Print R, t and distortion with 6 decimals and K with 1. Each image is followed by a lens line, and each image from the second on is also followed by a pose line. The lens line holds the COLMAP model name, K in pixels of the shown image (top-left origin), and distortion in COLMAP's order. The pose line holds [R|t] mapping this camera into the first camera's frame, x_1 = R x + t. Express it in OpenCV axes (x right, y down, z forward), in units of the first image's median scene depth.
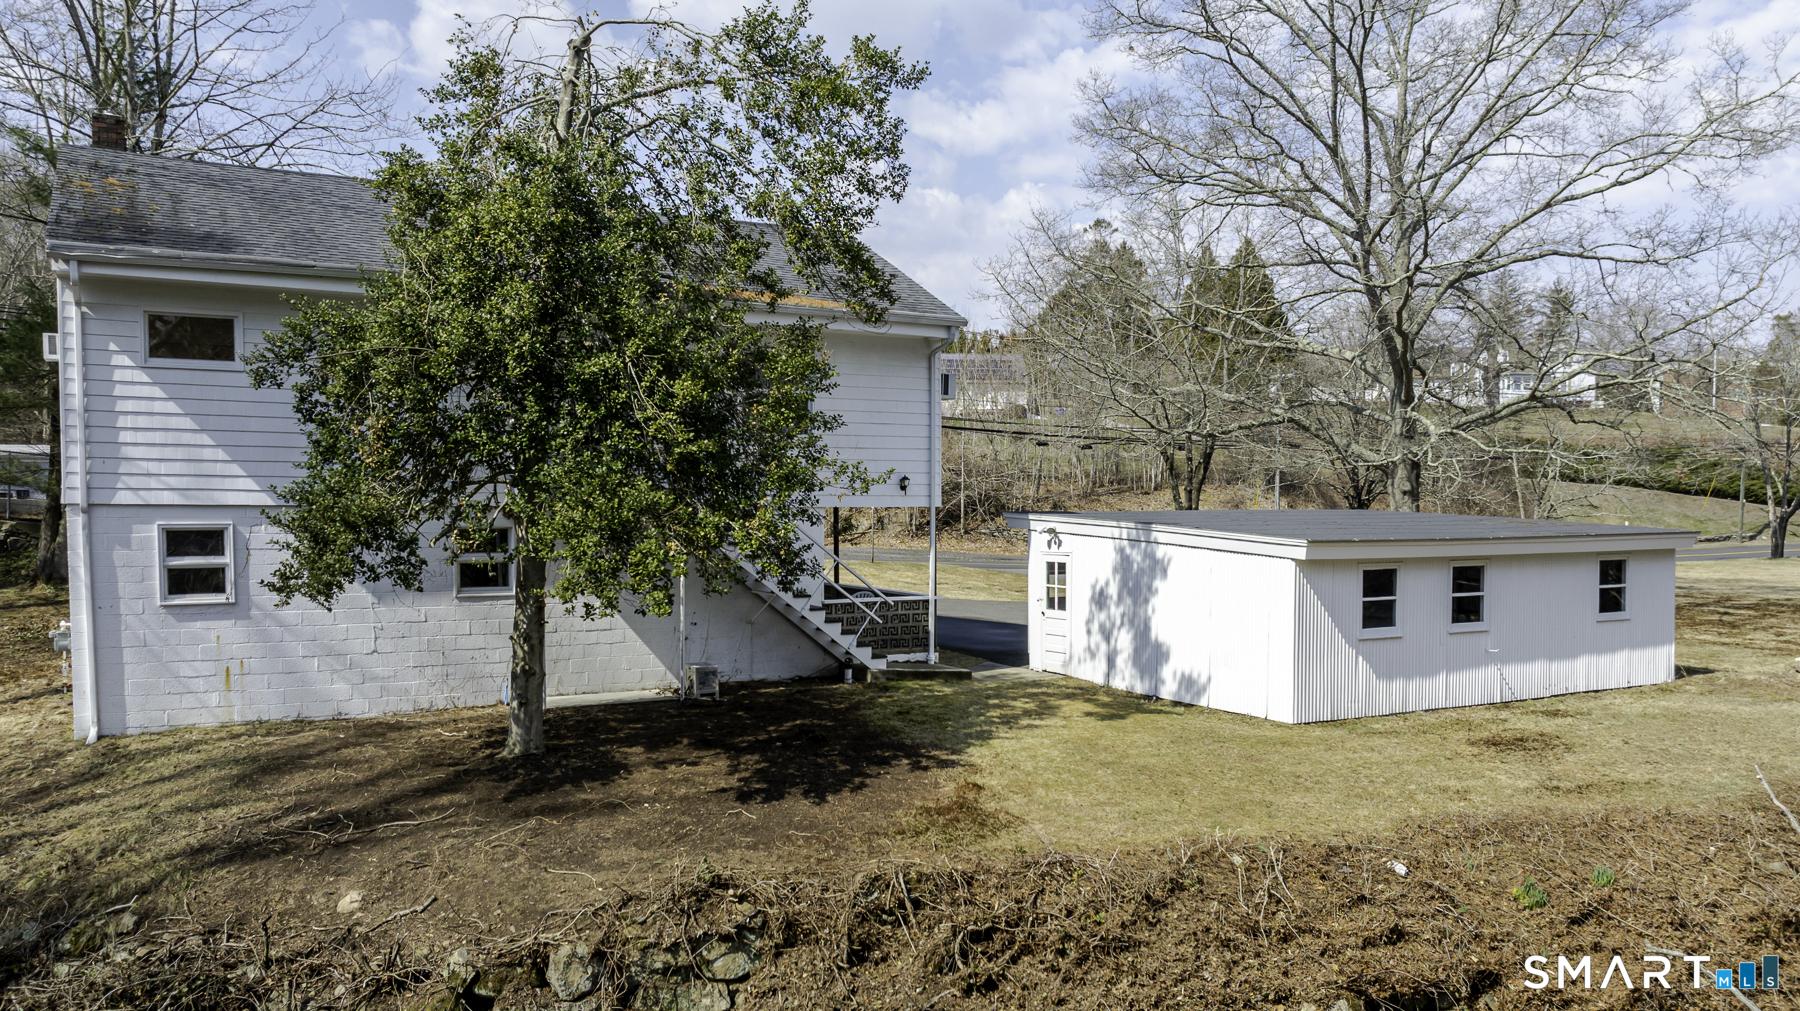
lens RADIAL K [[1324.1, 0, 851.3], [0, 1324.1, 471.3], [0, 0, 1]] dist [-0.002124, -0.001750]
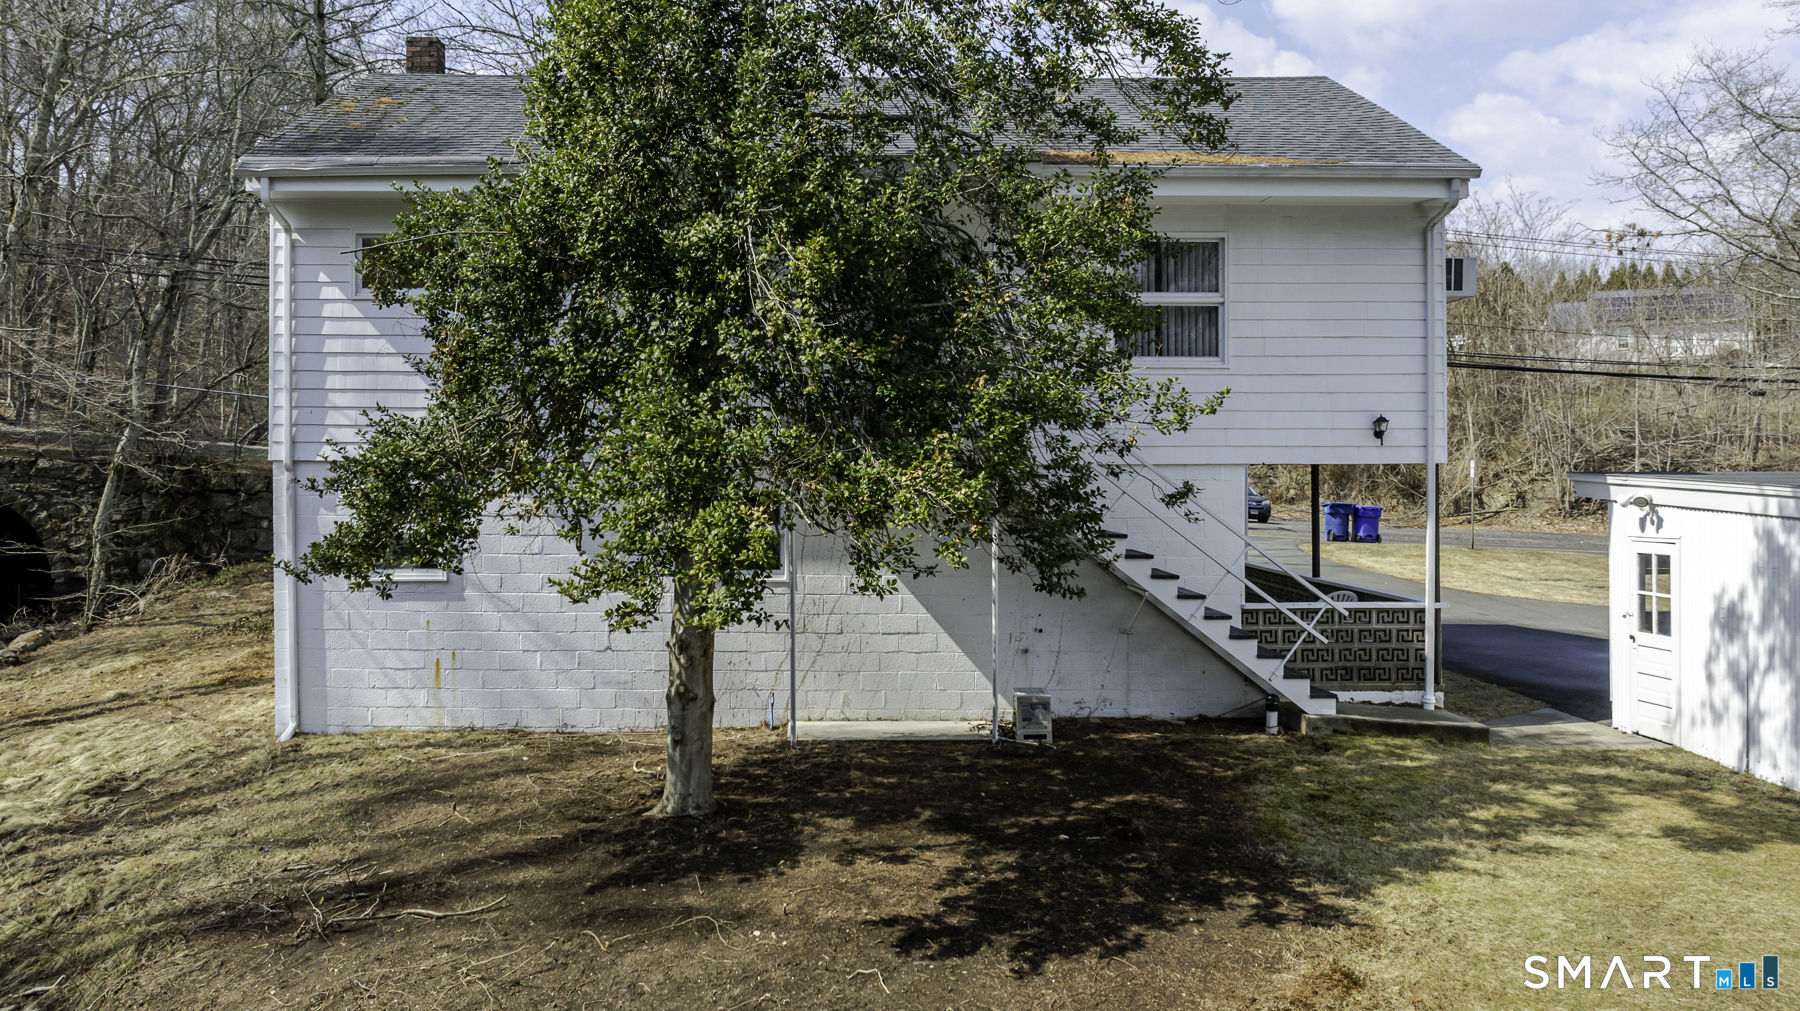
lens RADIAL K [[1312.4, 0, 899.0], [0, 1312.4, 435.4], [0, 0, 1]] dist [0.001491, -0.029135]
pose [[0.889552, -0.017756, -0.456489, 0.144194], [0.012217, 0.999812, -0.015084, 0.022979], [0.456671, 0.007841, 0.889601, 0.370816]]
